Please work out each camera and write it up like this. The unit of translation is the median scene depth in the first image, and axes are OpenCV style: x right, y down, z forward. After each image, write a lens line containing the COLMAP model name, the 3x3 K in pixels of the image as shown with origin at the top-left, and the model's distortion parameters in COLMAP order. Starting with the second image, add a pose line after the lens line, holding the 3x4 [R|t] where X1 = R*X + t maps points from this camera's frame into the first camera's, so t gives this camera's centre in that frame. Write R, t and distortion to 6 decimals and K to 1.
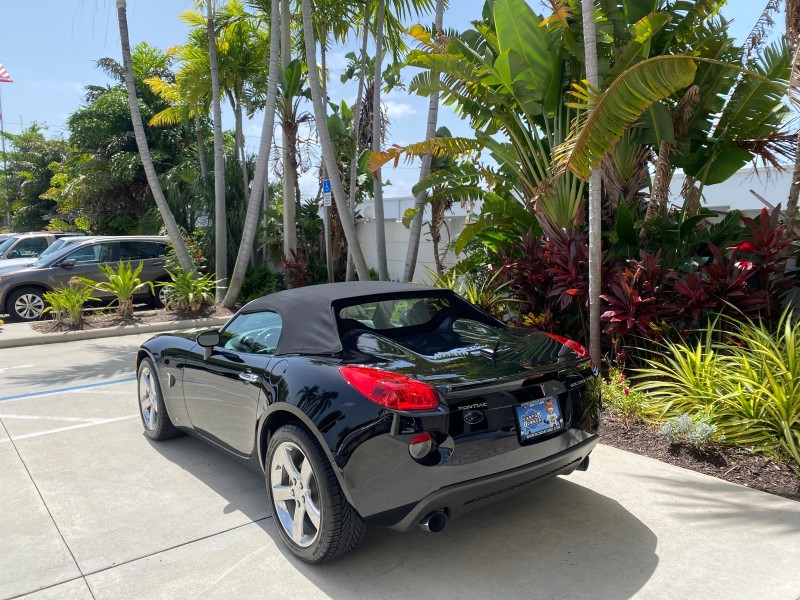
lens RADIAL K [[623.7, 0, 403.1], [0, 623.7, 296.9], [0, 0, 1]] dist [0.031166, -0.038676]
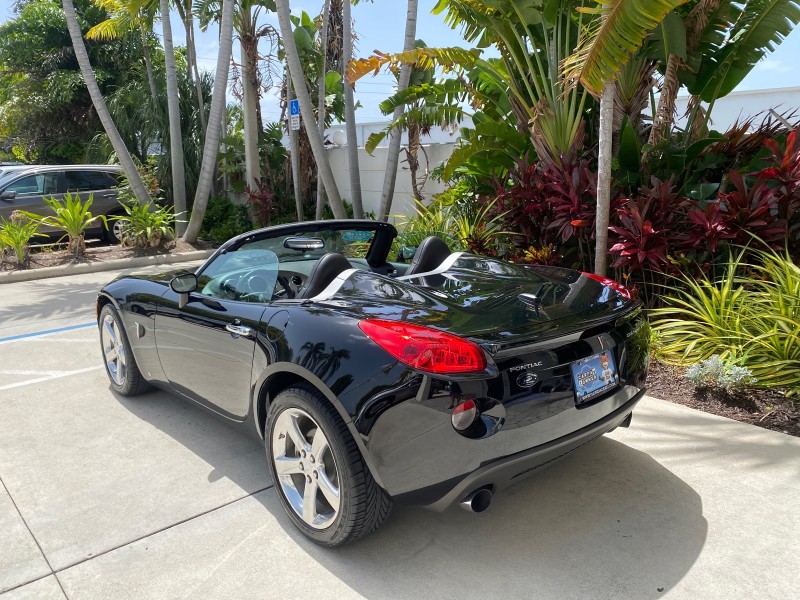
lens RADIAL K [[627.0, 0, 400.0], [0, 627.0, 301.2], [0, 0, 1]] dist [0.009539, -0.003154]
pose [[0.998209, -0.016321, 0.057549, -0.035644], [0.009569, 0.993237, 0.115708, -0.002303], [-0.059048, -0.114950, 0.991615, 0.071004]]
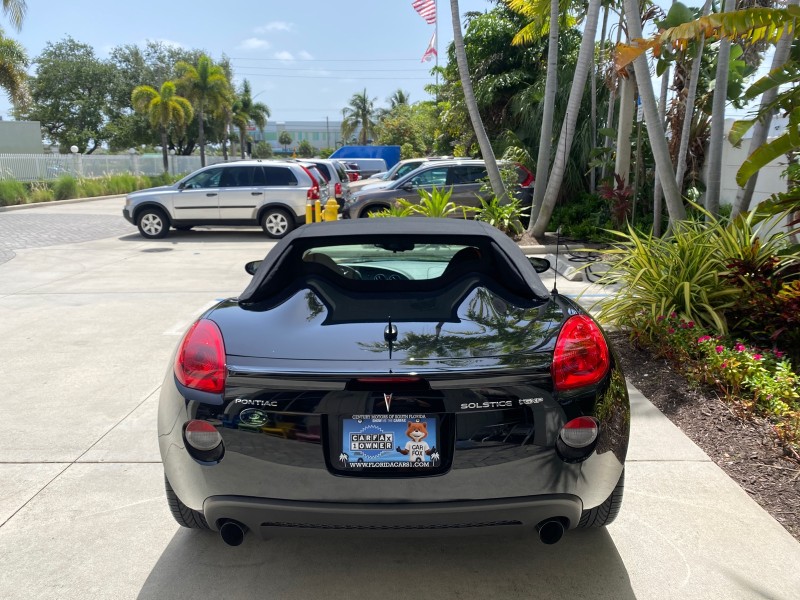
lens RADIAL K [[619.9, 0, 391.0], [0, 619.9, 304.6], [0, 0, 1]] dist [0.004241, -0.004320]
pose [[0.770641, 0.140688, -0.621546, 0.232927], [-0.057528, 0.986703, 0.152013, -0.018316], [0.634667, -0.081391, 0.768487, 0.198703]]
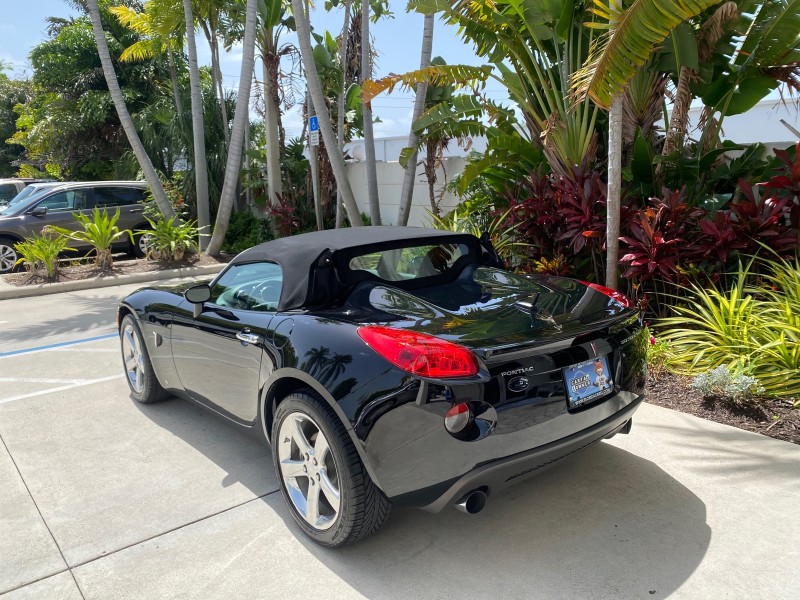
lens RADIAL K [[627.1, 0, 401.8], [0, 627.1, 298.3], [0, 0, 1]] dist [0.010753, -0.006279]
pose [[0.999606, -0.017456, 0.021961, -0.022507], [0.015395, 0.995757, 0.090730, -0.001325], [-0.023451, -0.090356, 0.995633, 0.056946]]
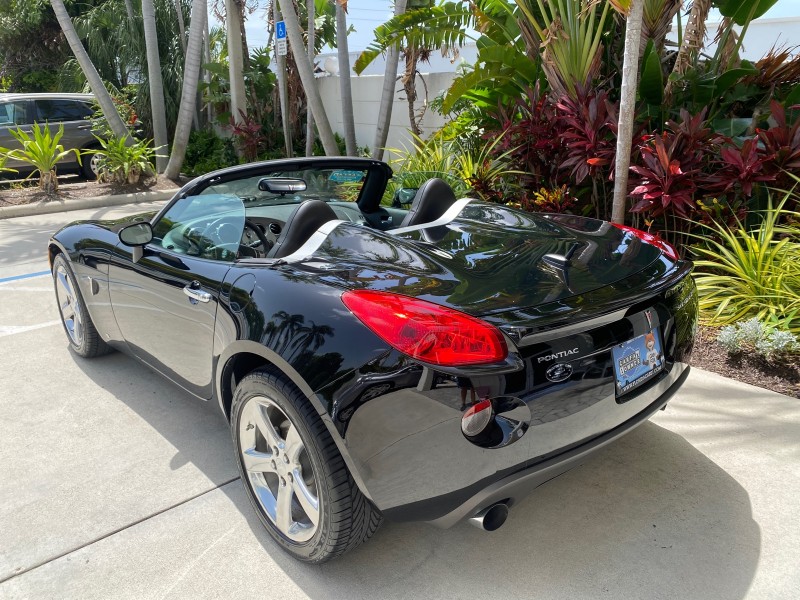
lens RADIAL K [[627.9, 0, 401.2], [0, 627.9, 297.5], [0, 0, 1]] dist [-0.000459, 0.006169]
pose [[0.997762, -0.016466, 0.064813, -0.031250], [0.002599, 0.978025, 0.208471, -0.005135], [-0.066822, -0.207836, 0.975879, 0.141611]]
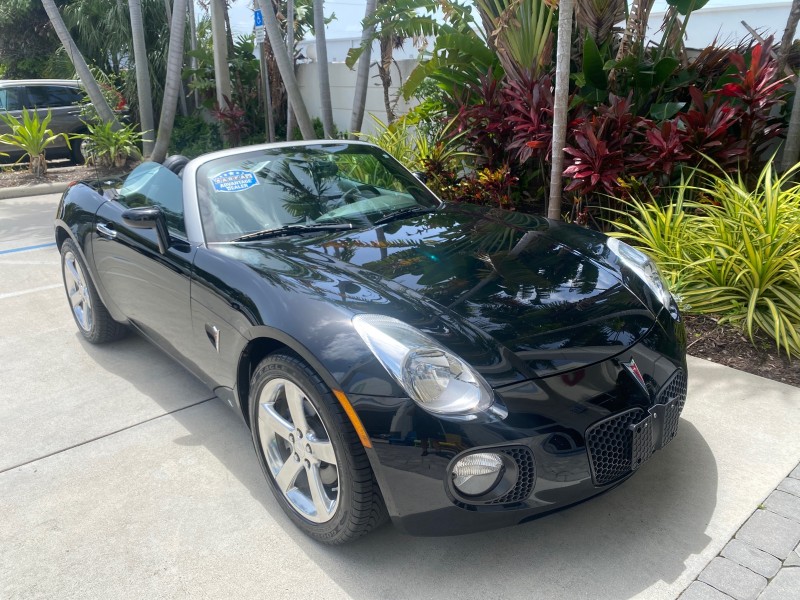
lens RADIAL K [[628.6, 0, 402.1], [0, 628.6, 298.8], [0, 0, 1]] dist [0.002123, 0.000050]
pose [[0.998102, -0.017187, 0.059141, 0.023723], [0.003170, 0.973336, 0.229363, 0.001049], [-0.061506, -0.228740, 0.971542, 0.080480]]
